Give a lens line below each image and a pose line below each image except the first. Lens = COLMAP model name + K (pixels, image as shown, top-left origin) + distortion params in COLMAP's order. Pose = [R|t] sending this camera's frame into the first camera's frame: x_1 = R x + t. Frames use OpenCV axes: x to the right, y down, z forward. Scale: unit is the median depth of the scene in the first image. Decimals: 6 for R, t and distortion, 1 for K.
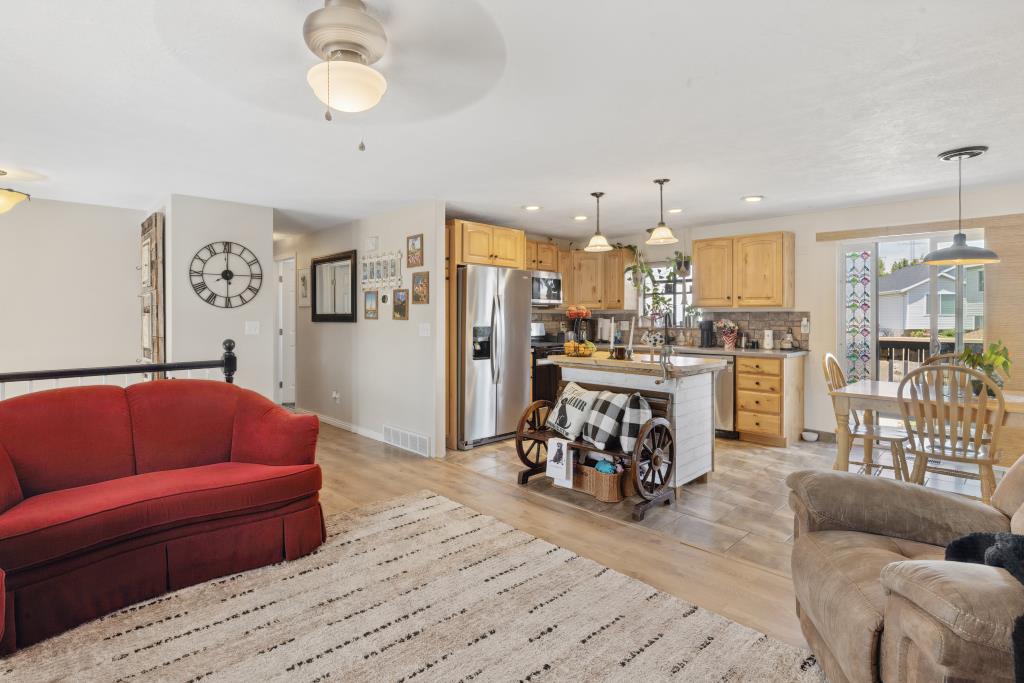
lens RADIAL K [[535.6, 0, 491.1], [0, 535.6, 323.8], [0, 0, 1]] dist [0.002085, -0.000303]
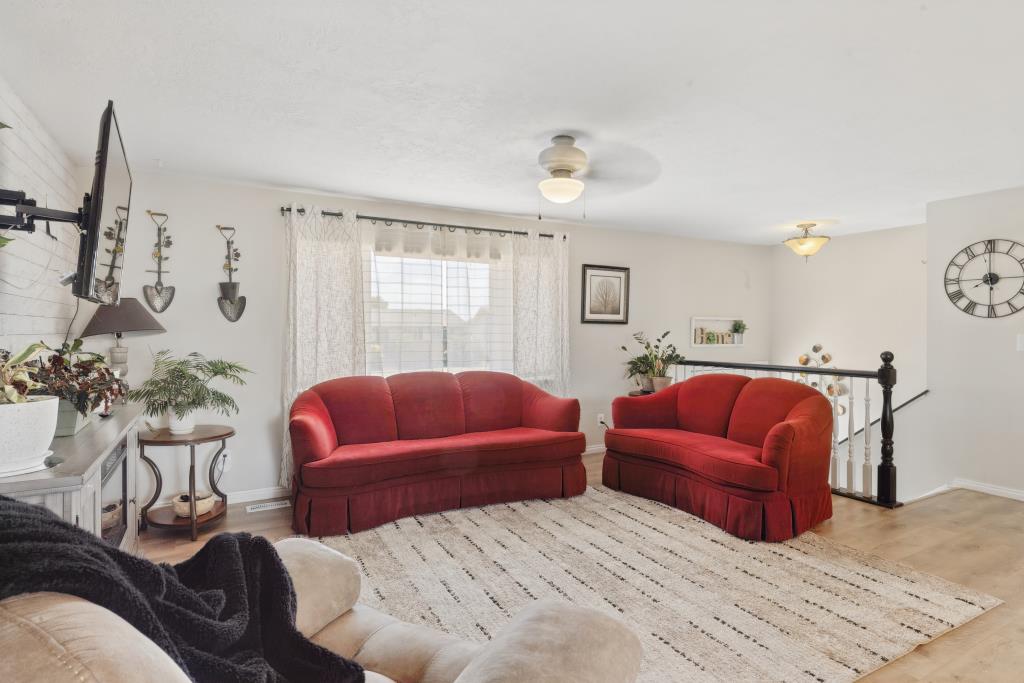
lens RADIAL K [[535.6, 0, 509.3], [0, 535.6, 337.7], [0, 0, 1]] dist [0.002085, -0.000303]
pose [[-0.253804, 0.018559, -0.967078, 0.652293], [-0.014980, 0.999621, 0.023115, -0.008250], [0.967140, 0.020354, -0.253429, 0.604699]]
